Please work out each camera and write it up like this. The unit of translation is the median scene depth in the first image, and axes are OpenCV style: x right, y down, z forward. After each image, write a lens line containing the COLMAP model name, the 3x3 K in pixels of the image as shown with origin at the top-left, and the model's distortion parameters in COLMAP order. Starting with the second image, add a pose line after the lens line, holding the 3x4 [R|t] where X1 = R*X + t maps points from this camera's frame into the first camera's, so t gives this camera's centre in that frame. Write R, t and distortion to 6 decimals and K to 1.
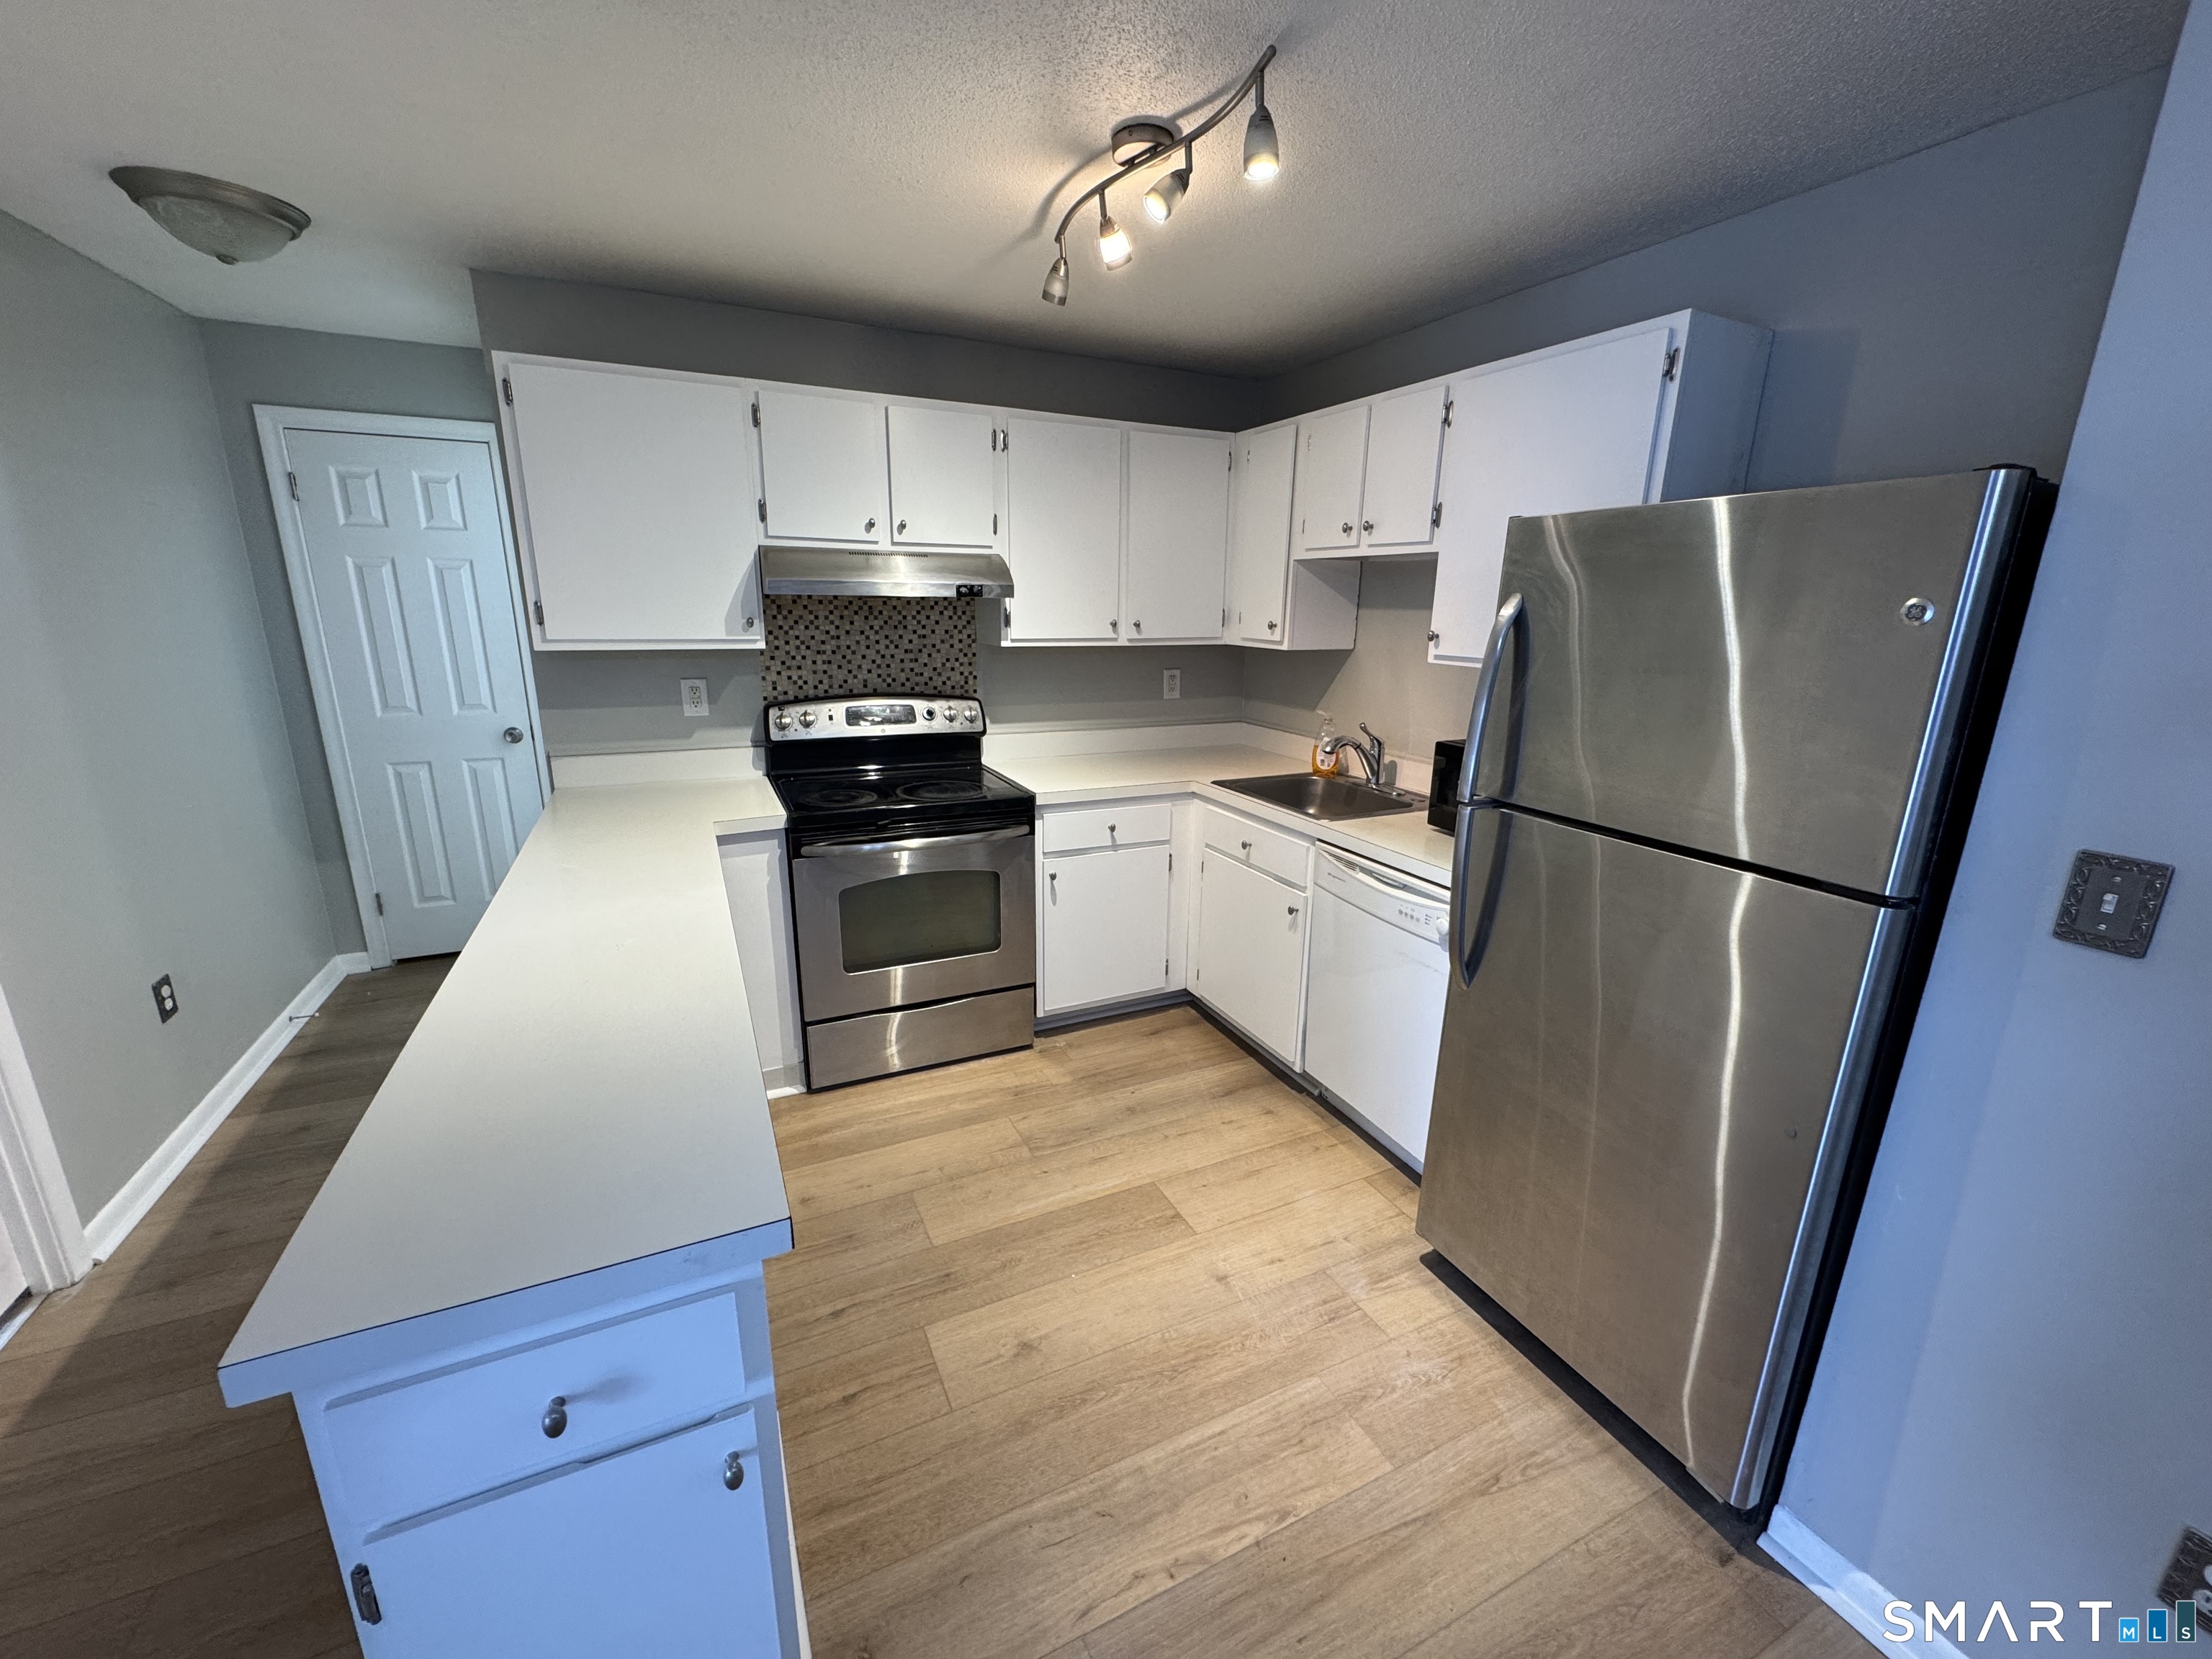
lens RADIAL K [[880.4, 0, 1106.0], [0, 880.4, 829.5], [0, 0, 1]] dist [-0.002253, -0.000080]
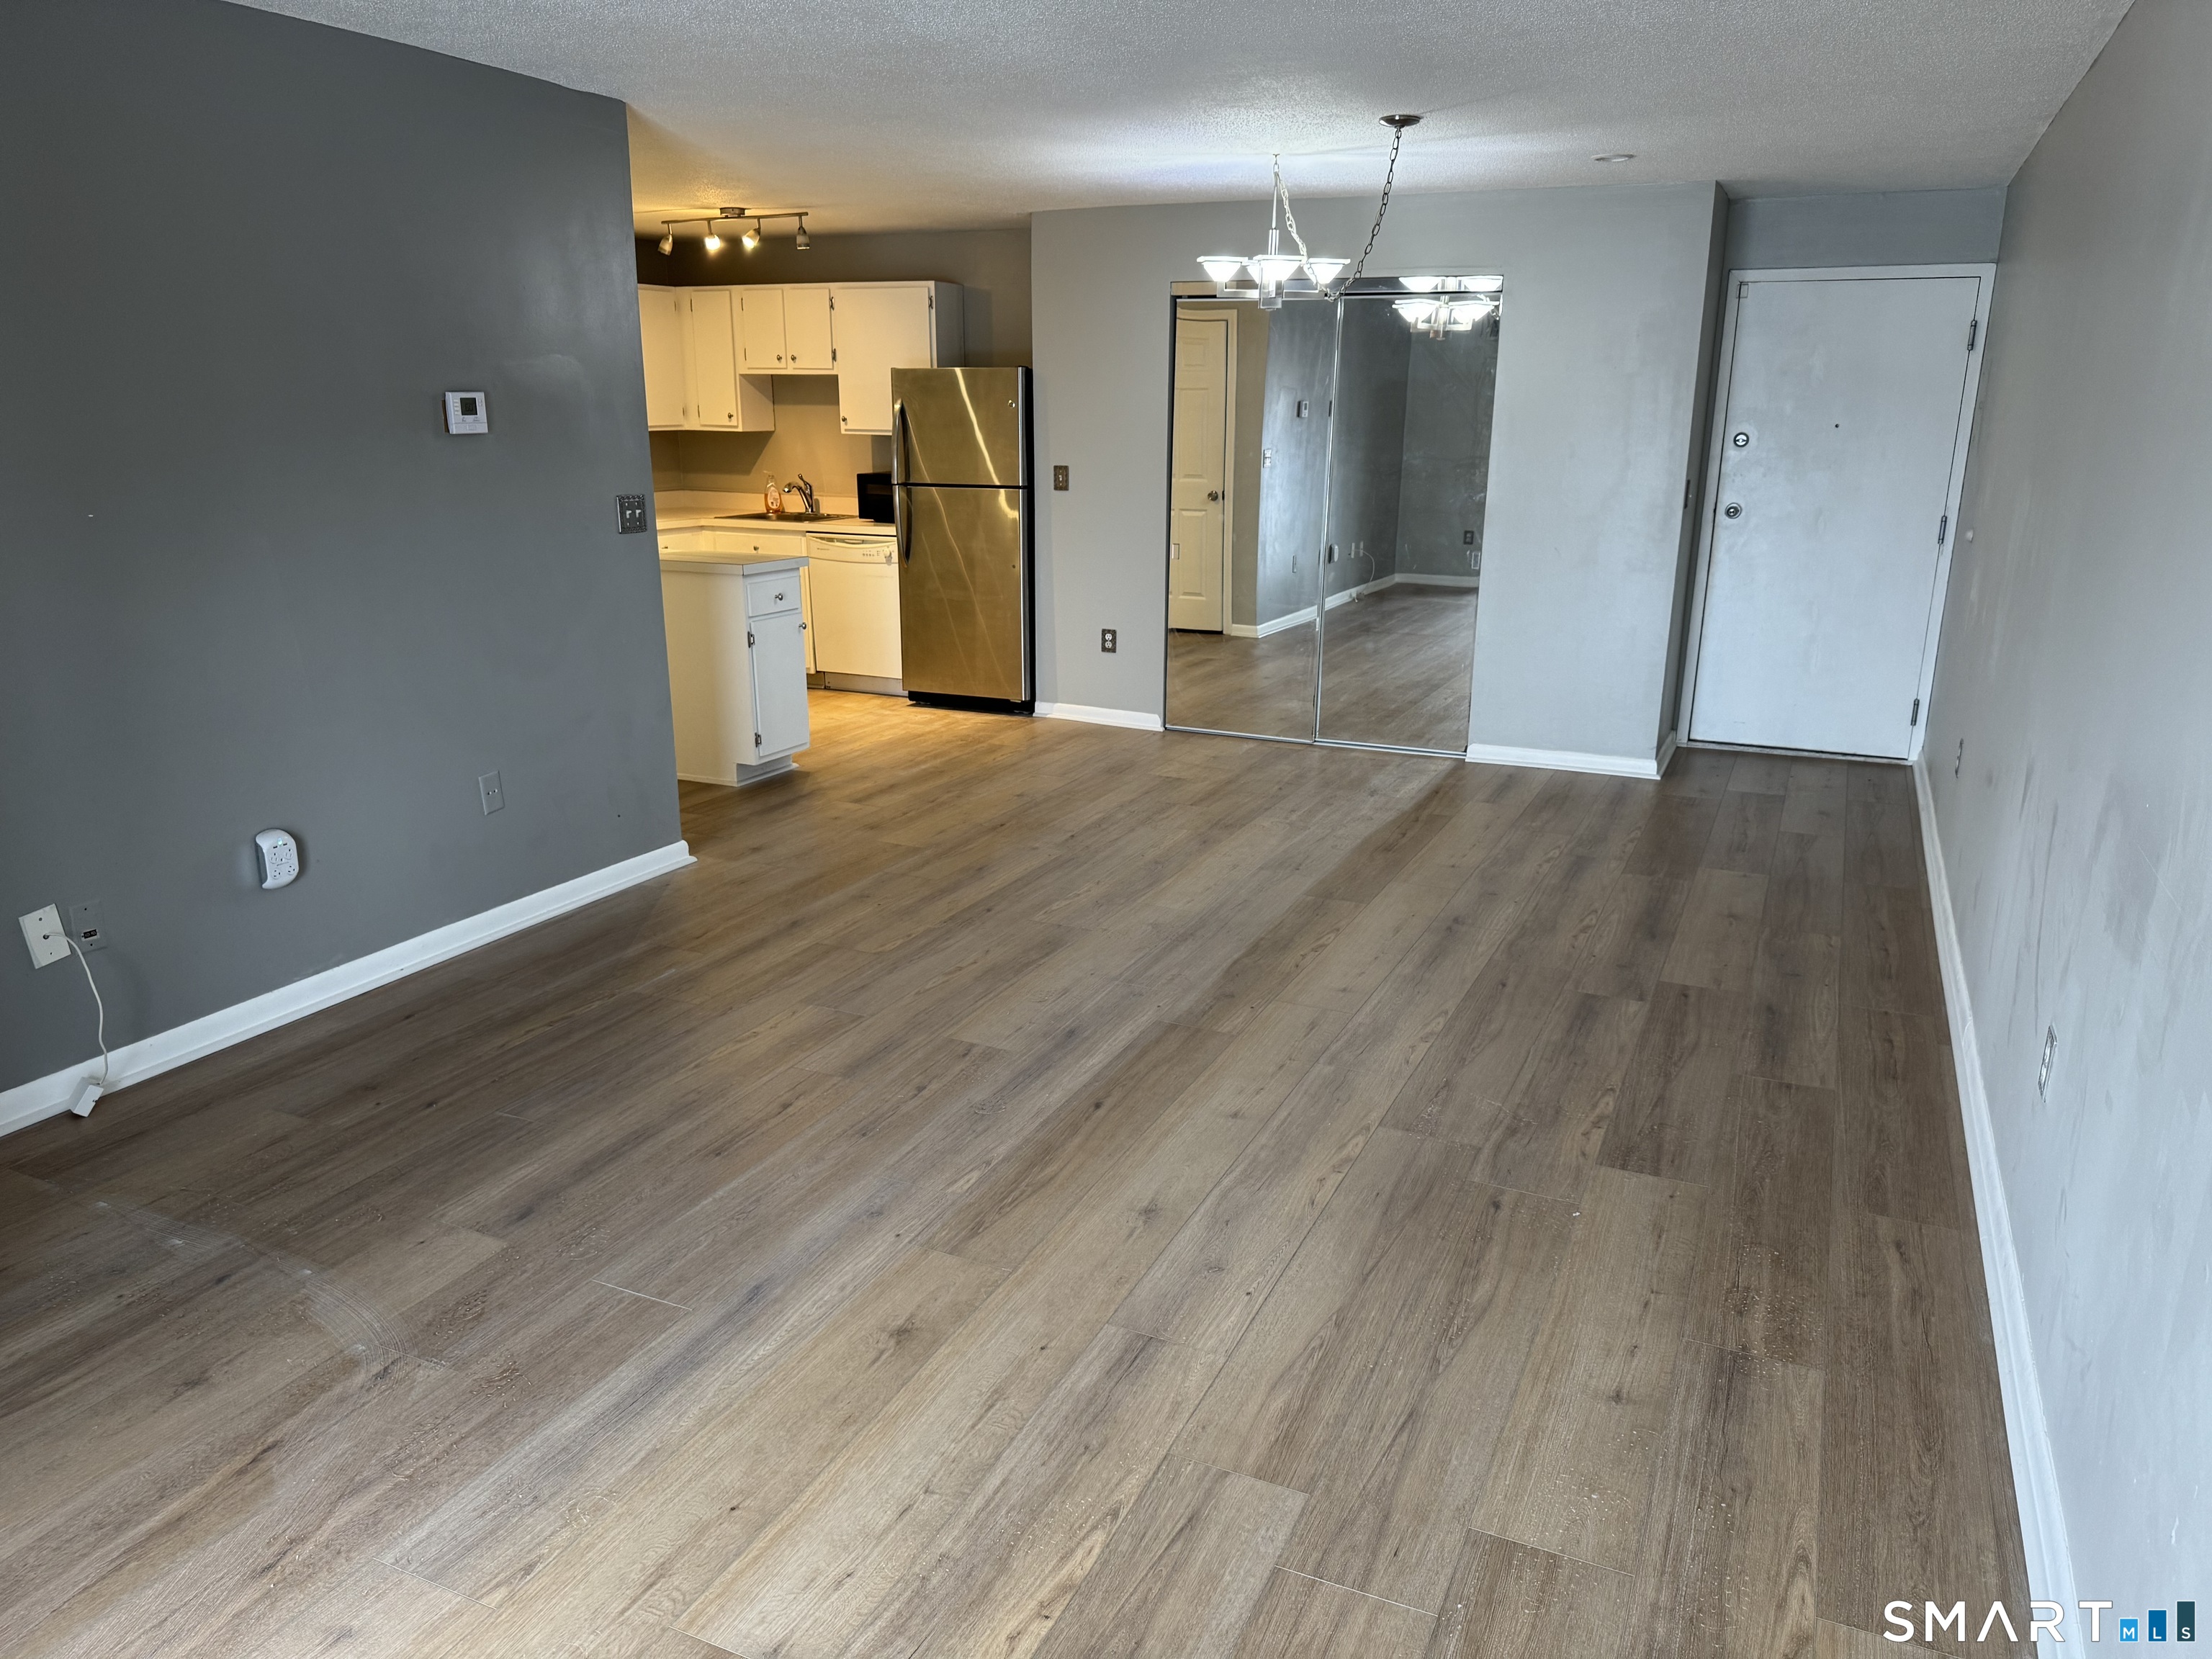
lens RADIAL K [[1550.1, 0, 1113.1], [0, 1550.1, 839.2], [0, 0, 1]] dist [0.178623, -0.355937]
pose [[0.769538, -0.184387, 0.611402, -1.397003], [0.169722, 0.982029, 0.082542, 0.481839], [-0.615634, 0.040249, 0.787003, -1.964085]]
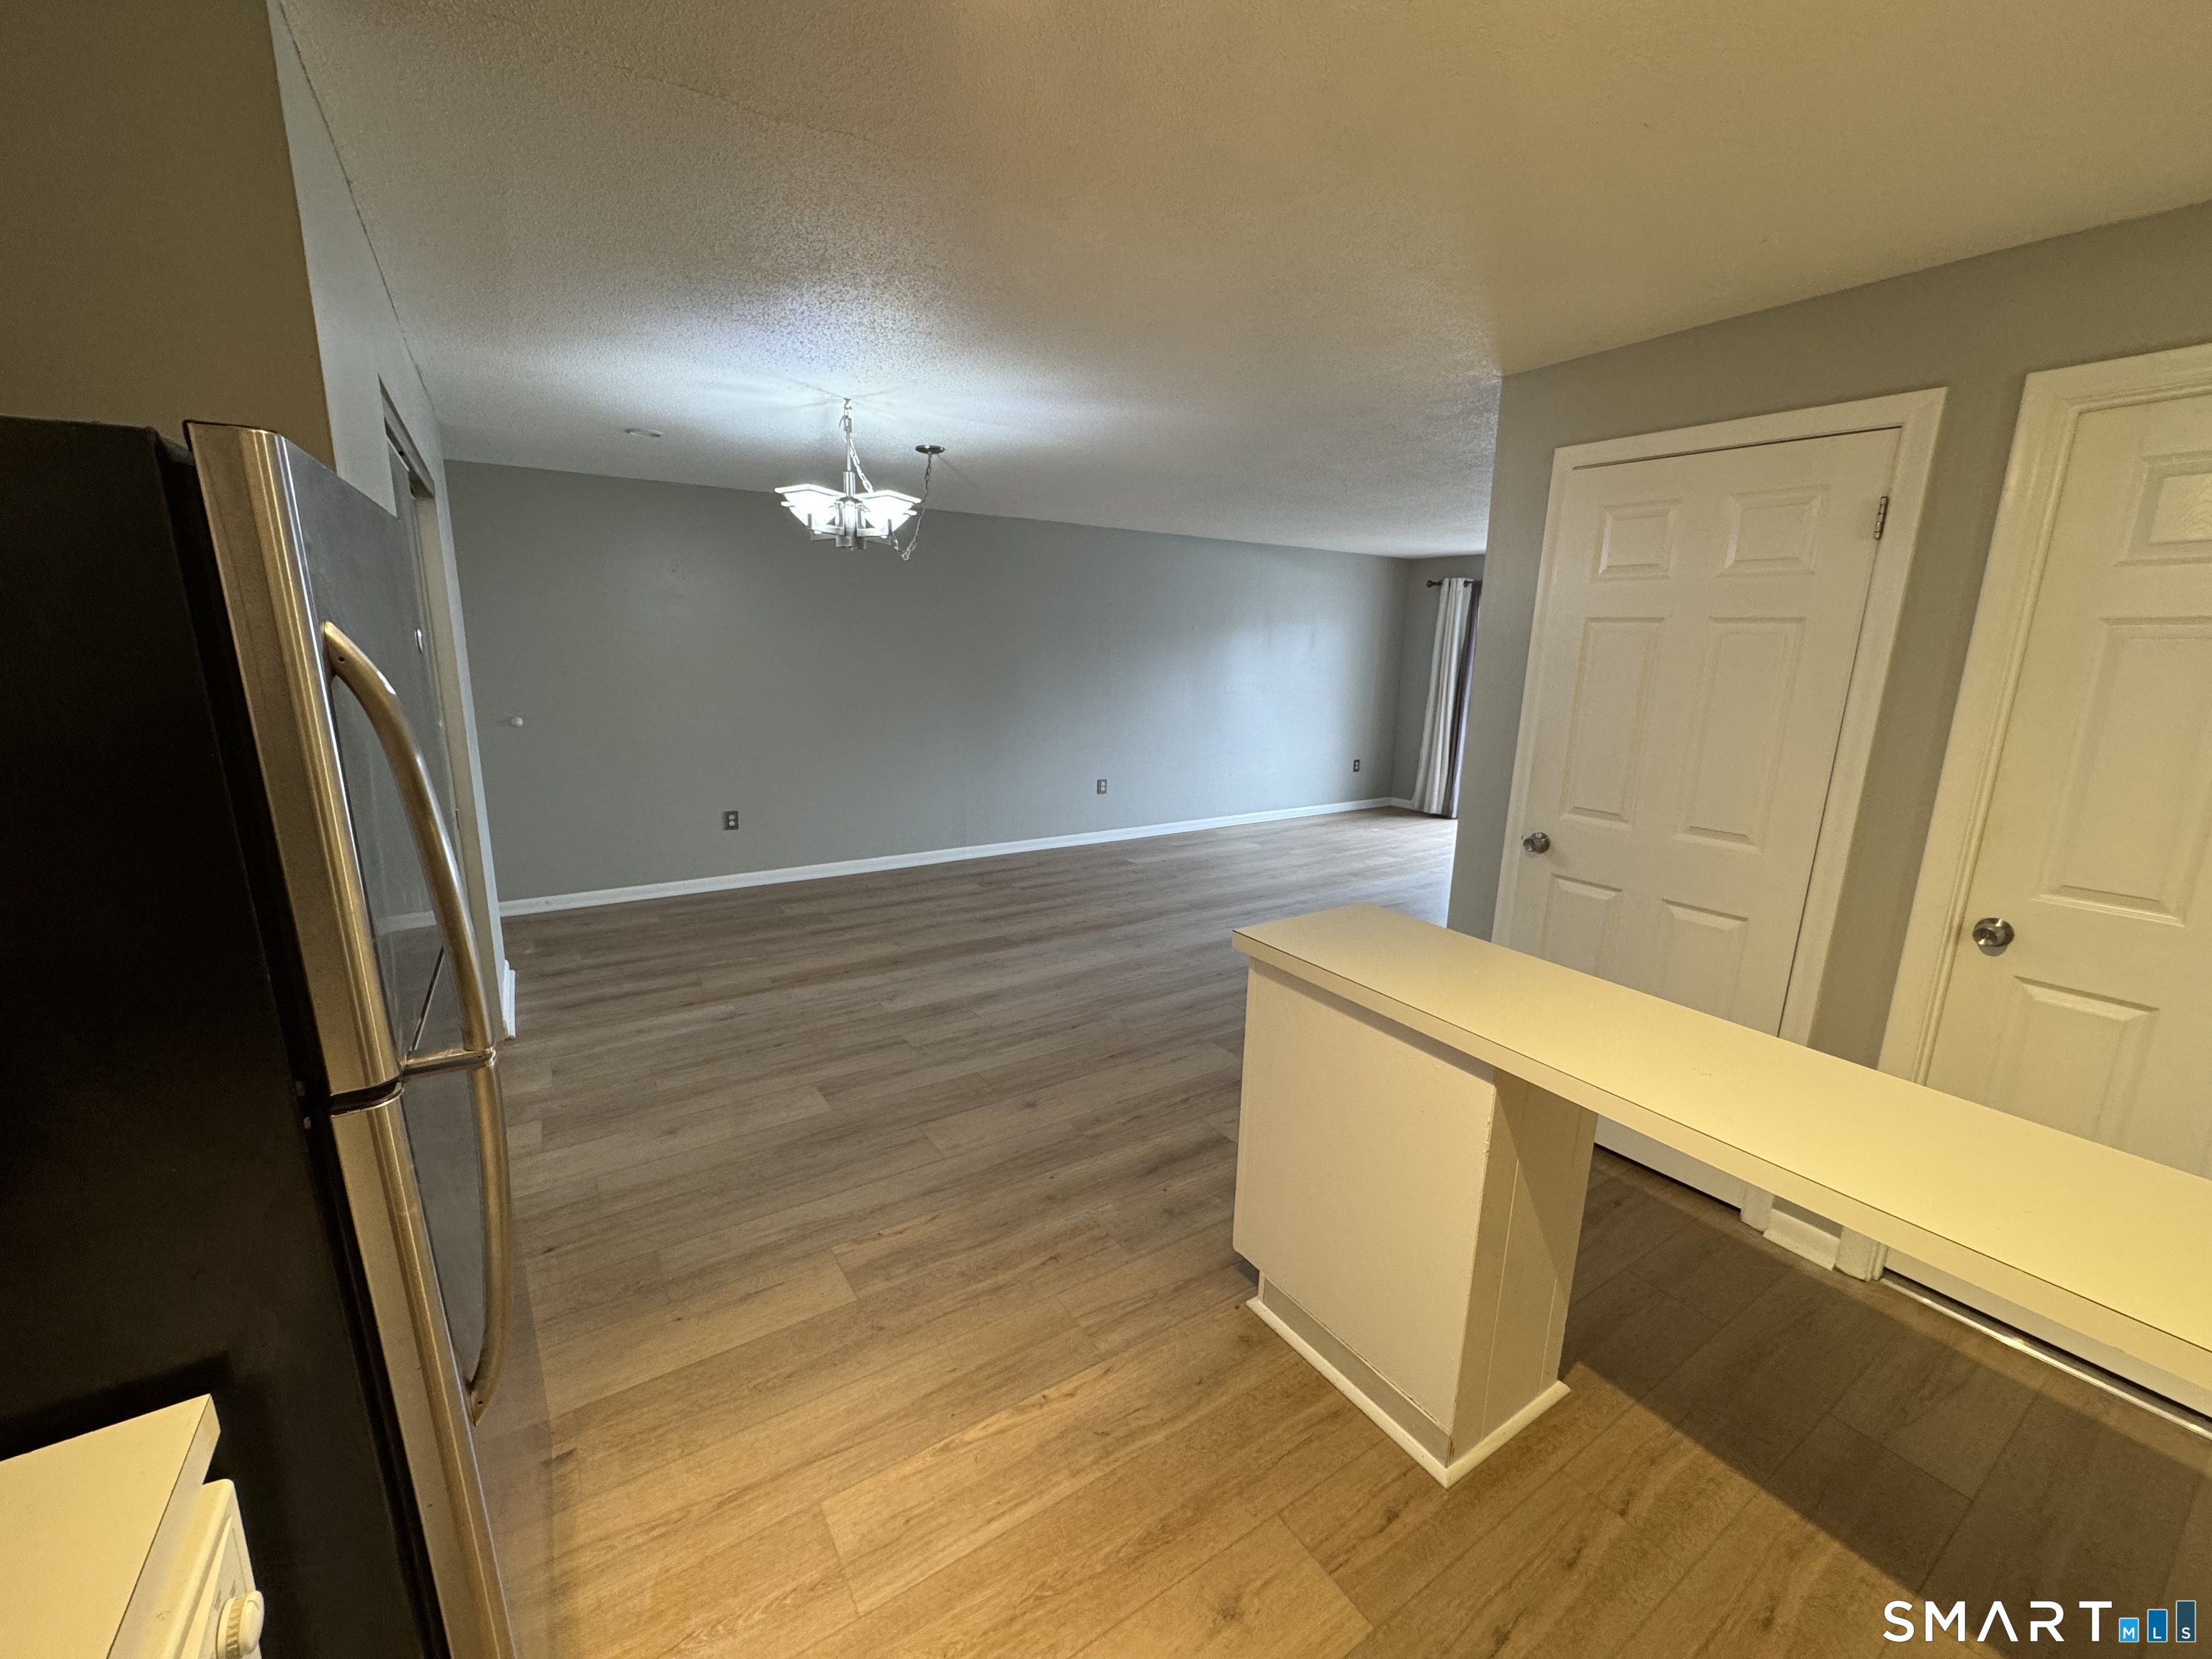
lens RADIAL K [[880.4, 0, 1106.0], [0, 880.4, 829.5], [0, 0, 1]] dist [-0.002253, -0.000080]
pose [[-0.990632, -0.005721, -0.136438, 0.092079], [-0.066278, 0.893695, 0.443753, -0.264000], [0.119395, 0.448638, -0.885702, 0.985273]]
